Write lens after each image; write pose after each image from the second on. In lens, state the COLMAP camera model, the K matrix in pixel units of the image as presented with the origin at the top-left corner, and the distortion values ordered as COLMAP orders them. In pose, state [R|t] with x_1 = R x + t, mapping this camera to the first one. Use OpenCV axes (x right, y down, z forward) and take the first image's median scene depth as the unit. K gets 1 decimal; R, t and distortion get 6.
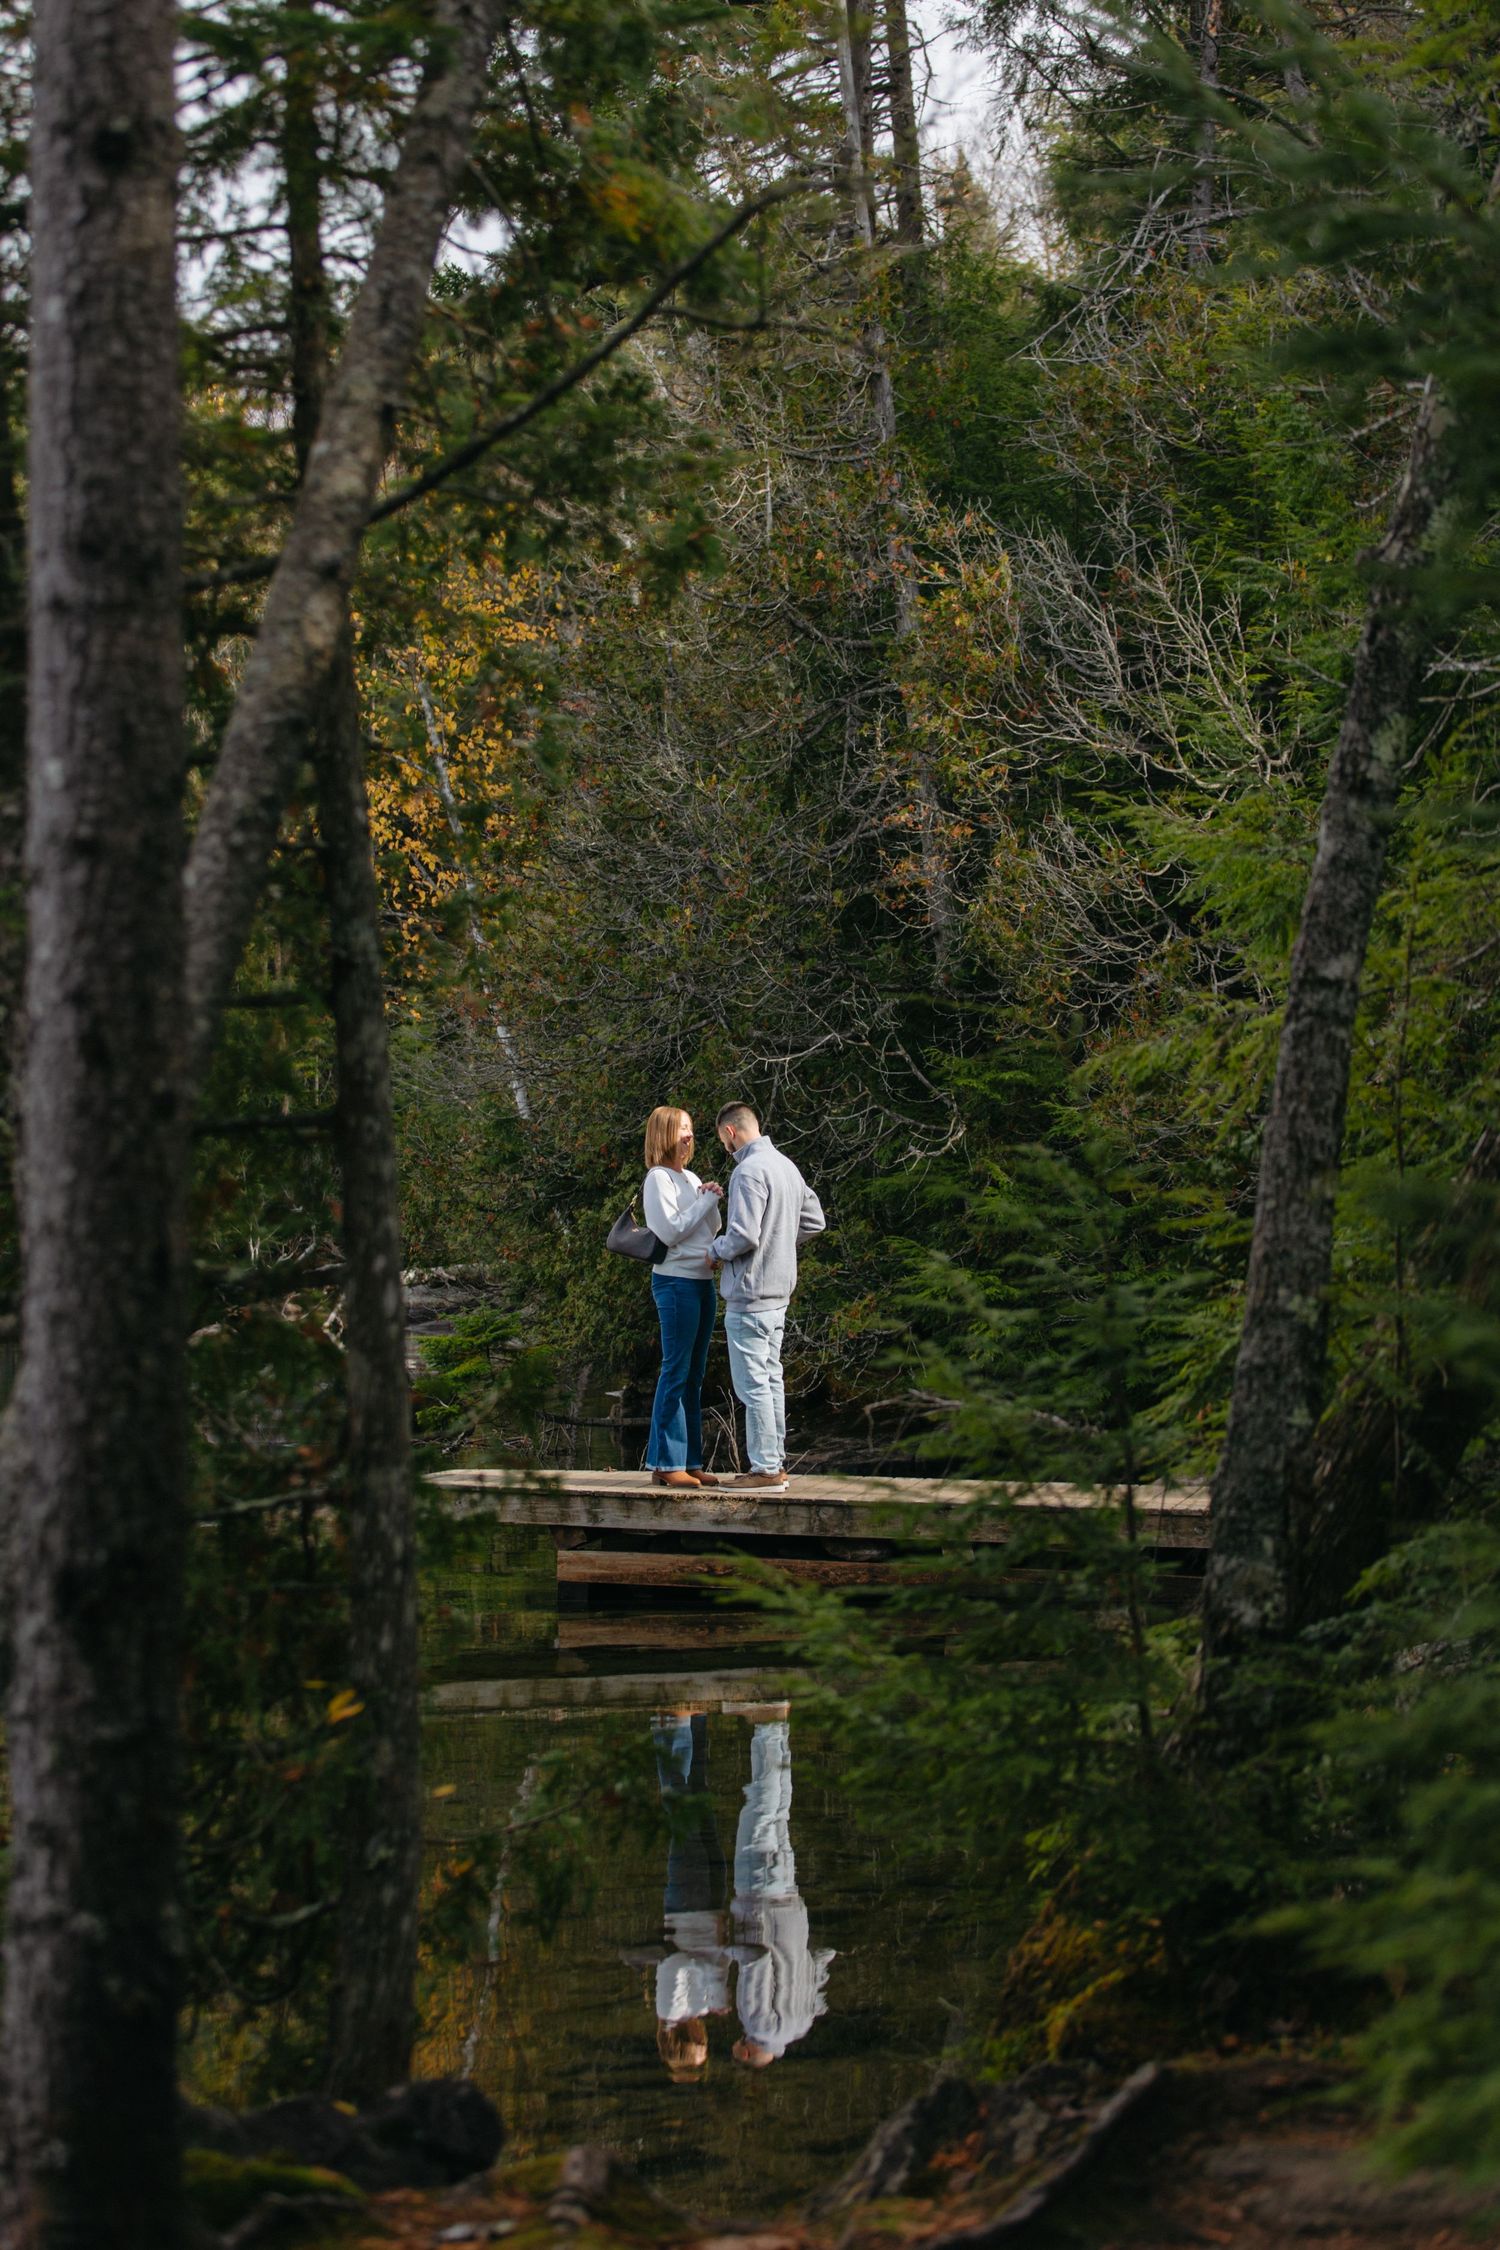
lens RADIAL K [[4406.8, 0, 765.7], [0, 4406.8, 1106.3], [0, 0, 1]] dist [0.027971, 0.000000]
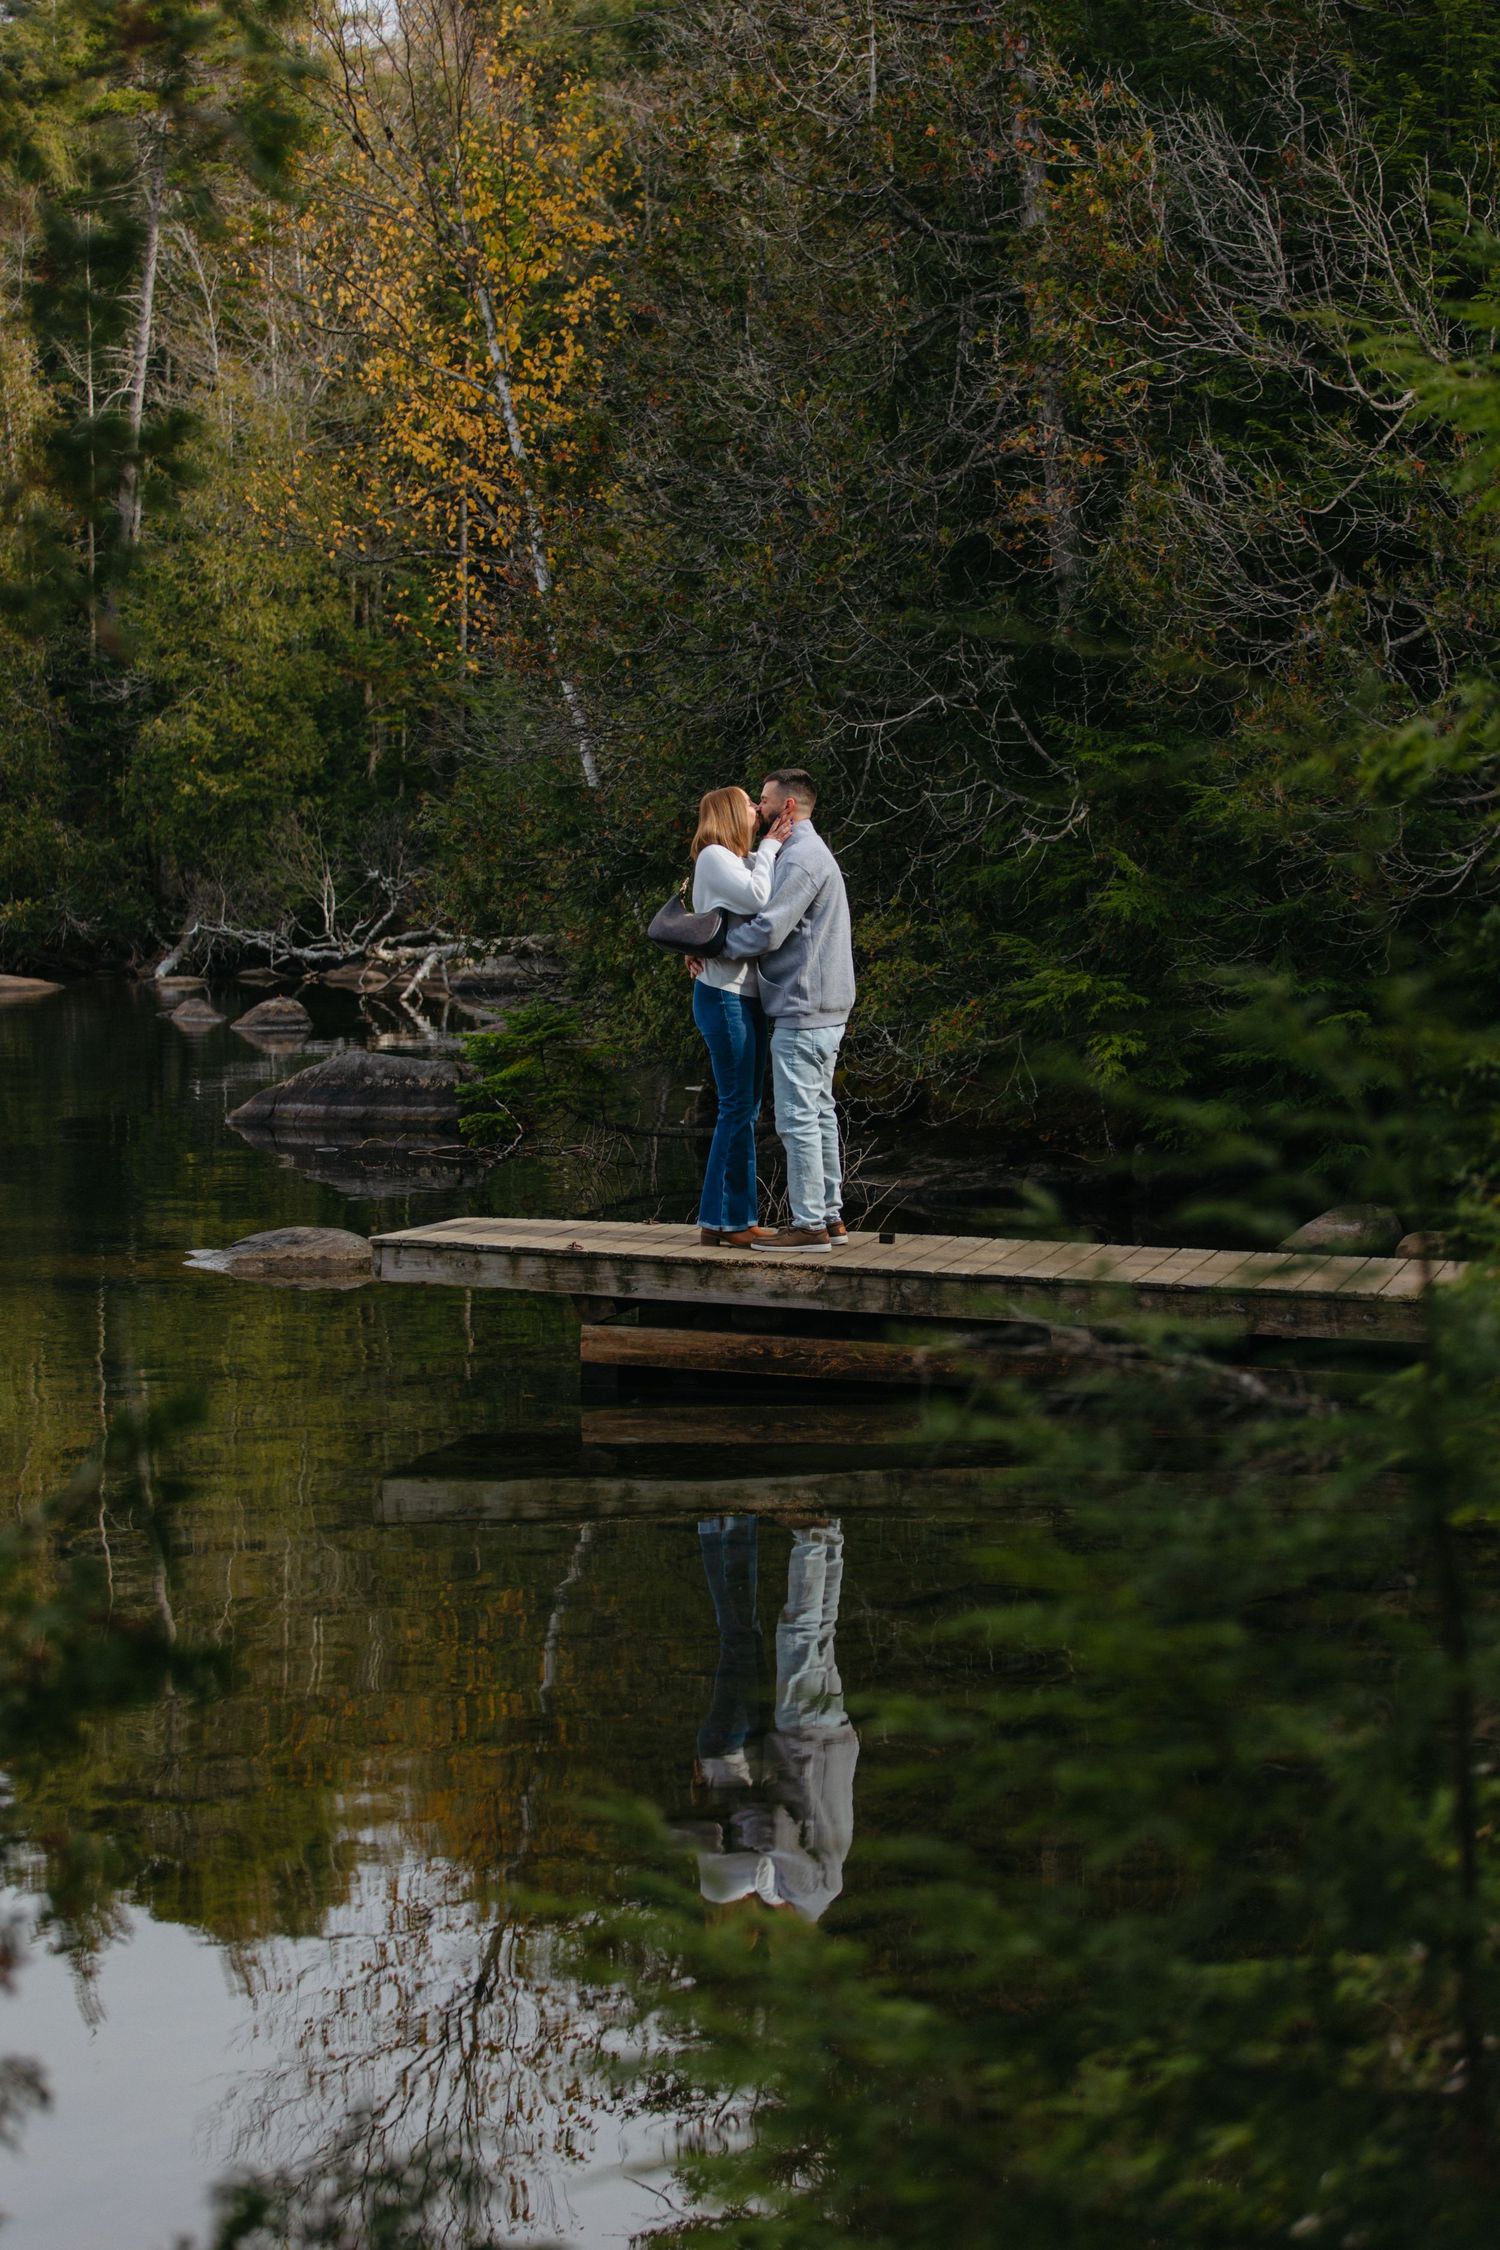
lens RADIAL K [[4406.8, 0, 749.1], [0, 4406.8, 1104.7], [0, 0, 1]] dist [0.027971, 0.000000]
pose [[0.999425, 0.016697, -0.029525, 0.005435], [-0.014373, 0.996909, 0.077243, -0.002851], [0.030724, -0.076774, 0.996575, 0.136072]]
